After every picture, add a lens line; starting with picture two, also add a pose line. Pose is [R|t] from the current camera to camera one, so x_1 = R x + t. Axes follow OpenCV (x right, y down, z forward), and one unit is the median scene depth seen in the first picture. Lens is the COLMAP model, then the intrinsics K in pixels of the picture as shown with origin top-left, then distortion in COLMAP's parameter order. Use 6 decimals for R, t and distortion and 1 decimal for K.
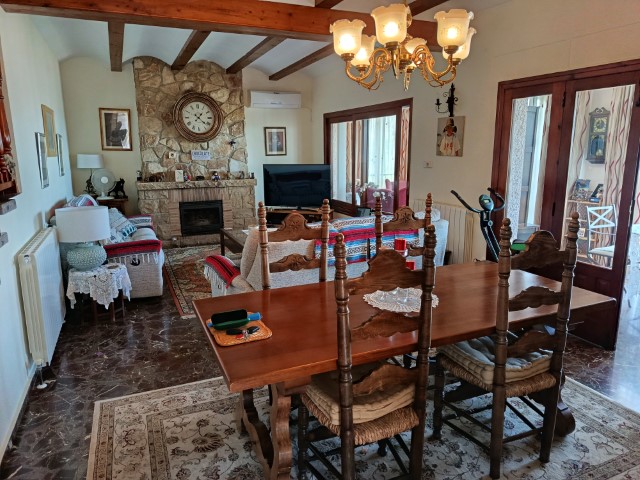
lens RADIAL K [[442.8, 0, 316.8], [0, 442.8, 238.5], [0, 0, 1]] dist [0.082448, -0.117353]
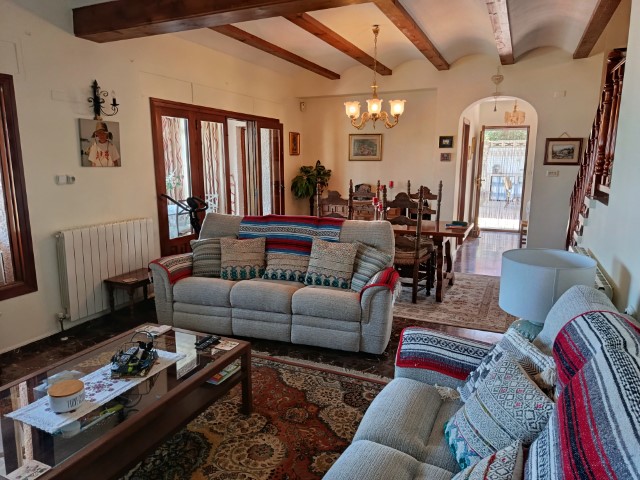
lens RADIAL K [[442.8, 0, 316.8], [0, 442.8, 238.5], [0, 0, 1]] dist [0.082448, -0.117353]
pose [[-0.671190, -0.117813, 0.731864, -0.627707], [0.160500, 0.940774, 0.298637, -0.254042], [-0.723702, 0.317906, -0.612529, 1.316571]]
